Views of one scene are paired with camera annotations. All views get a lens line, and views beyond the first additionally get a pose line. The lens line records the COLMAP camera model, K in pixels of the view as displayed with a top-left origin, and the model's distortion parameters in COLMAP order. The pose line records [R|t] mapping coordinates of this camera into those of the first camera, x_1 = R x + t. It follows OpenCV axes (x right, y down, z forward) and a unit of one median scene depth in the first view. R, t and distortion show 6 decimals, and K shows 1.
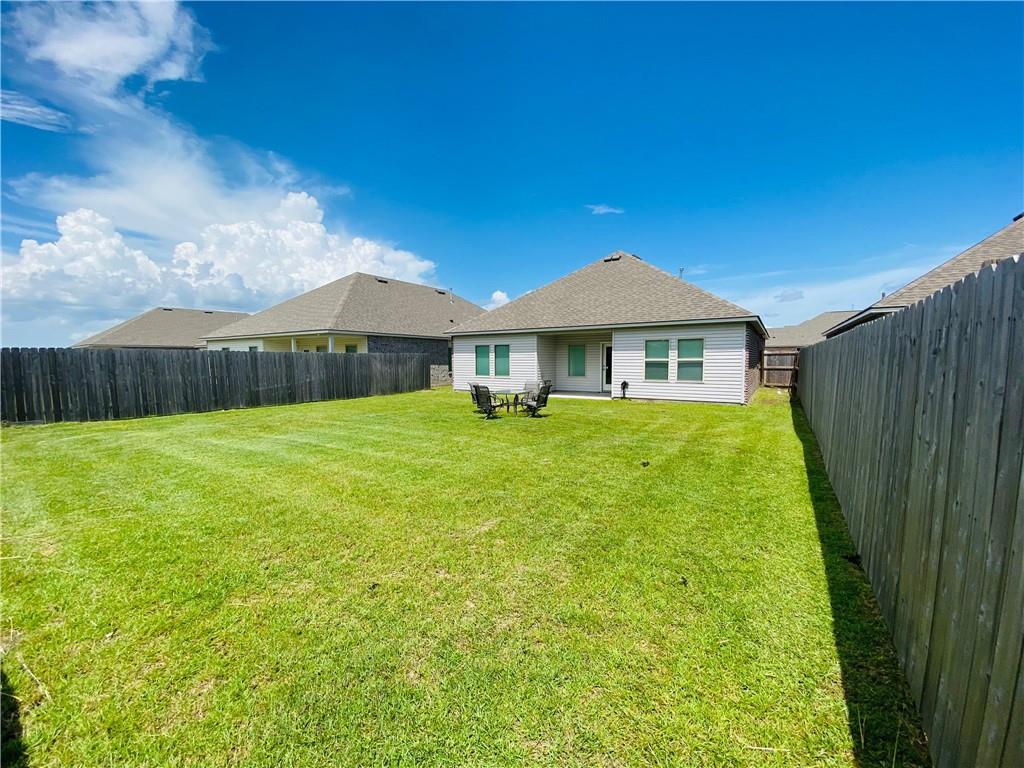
lens RADIAL K [[415.2, 0, 512.0], [0, 415.2, 384.0], [0, 0, 1]] dist [0.030023, -0.027393]
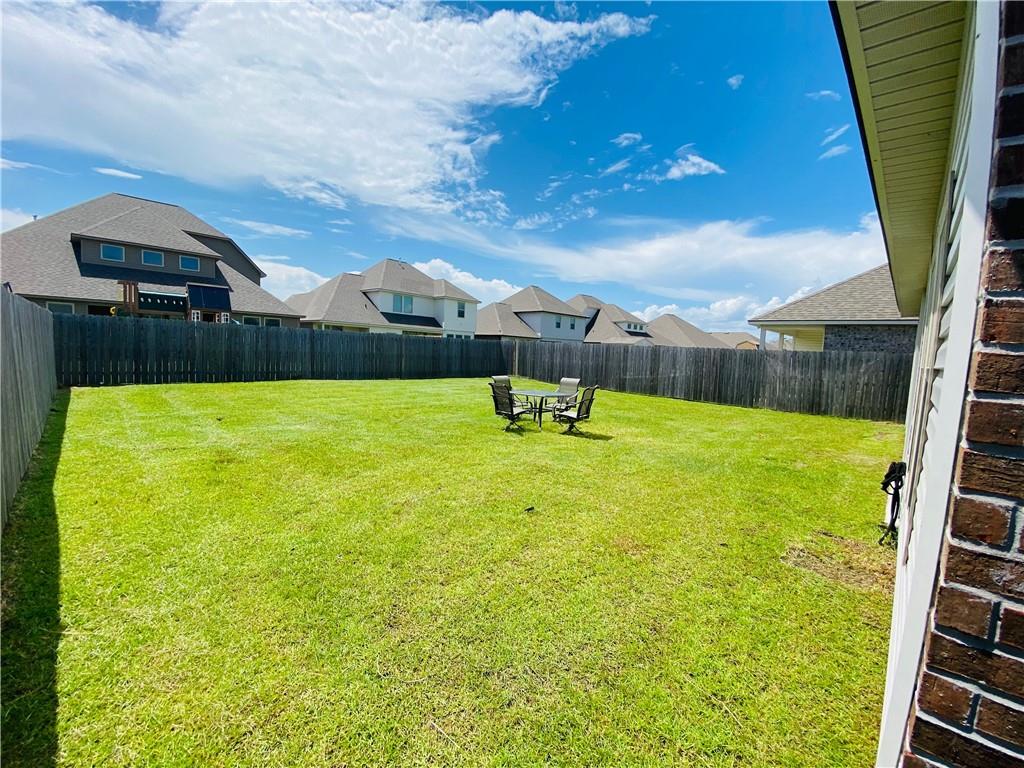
lens RADIAL K [[415.2, 0, 512.0], [0, 415.2, 384.0], [0, 0, 1]] dist [0.030023, -0.027393]
pose [[-0.179314, 0.066439, -0.981546, 0.583751], [-0.116424, 0.989273, 0.088231, -0.033816], [0.976879, 0.130097, -0.169655, 0.849666]]
